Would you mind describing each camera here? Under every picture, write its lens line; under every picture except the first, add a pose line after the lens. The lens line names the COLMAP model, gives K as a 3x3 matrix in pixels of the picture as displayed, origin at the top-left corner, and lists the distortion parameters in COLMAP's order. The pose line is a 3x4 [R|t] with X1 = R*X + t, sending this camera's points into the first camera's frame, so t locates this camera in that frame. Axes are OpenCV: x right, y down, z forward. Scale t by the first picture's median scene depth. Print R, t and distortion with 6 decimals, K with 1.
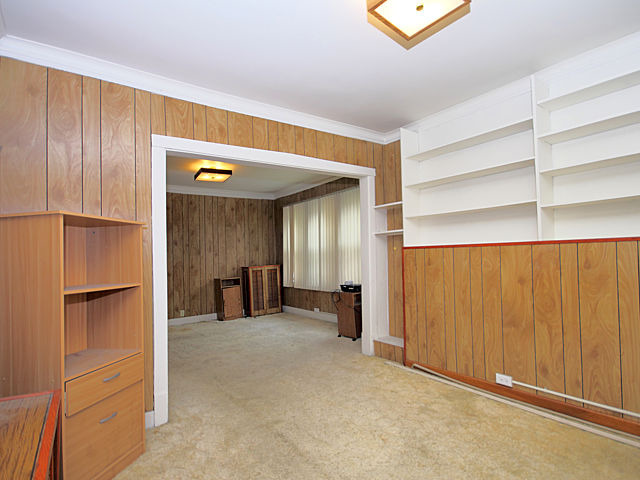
lens RADIAL K [[331.0, 0, 320.0], [0, 331.0, 240.0], [0, 0, 1]] dist [0.000917, 0.000041]
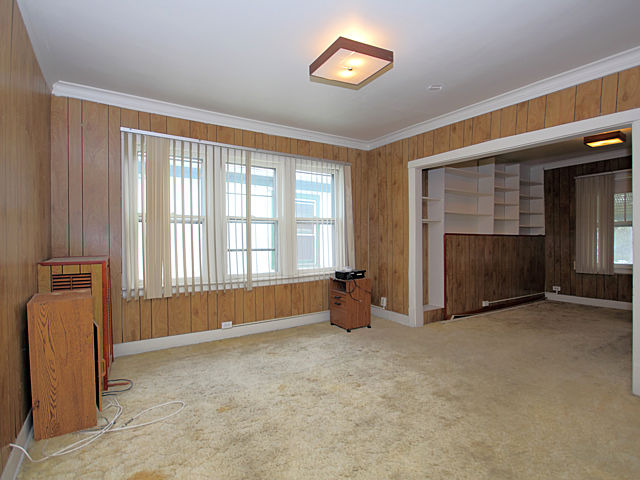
lens RADIAL K [[331.0, 0, 320.0], [0, 331.0, 240.0], [0, 0, 1]] dist [0.000917, 0.000041]
pose [[0.053382, 0.039107, 0.997808, -1.121885], [-0.046250, 0.998257, -0.036650, 0.123348], [-0.997502, -0.044193, 0.055098, 1.439938]]
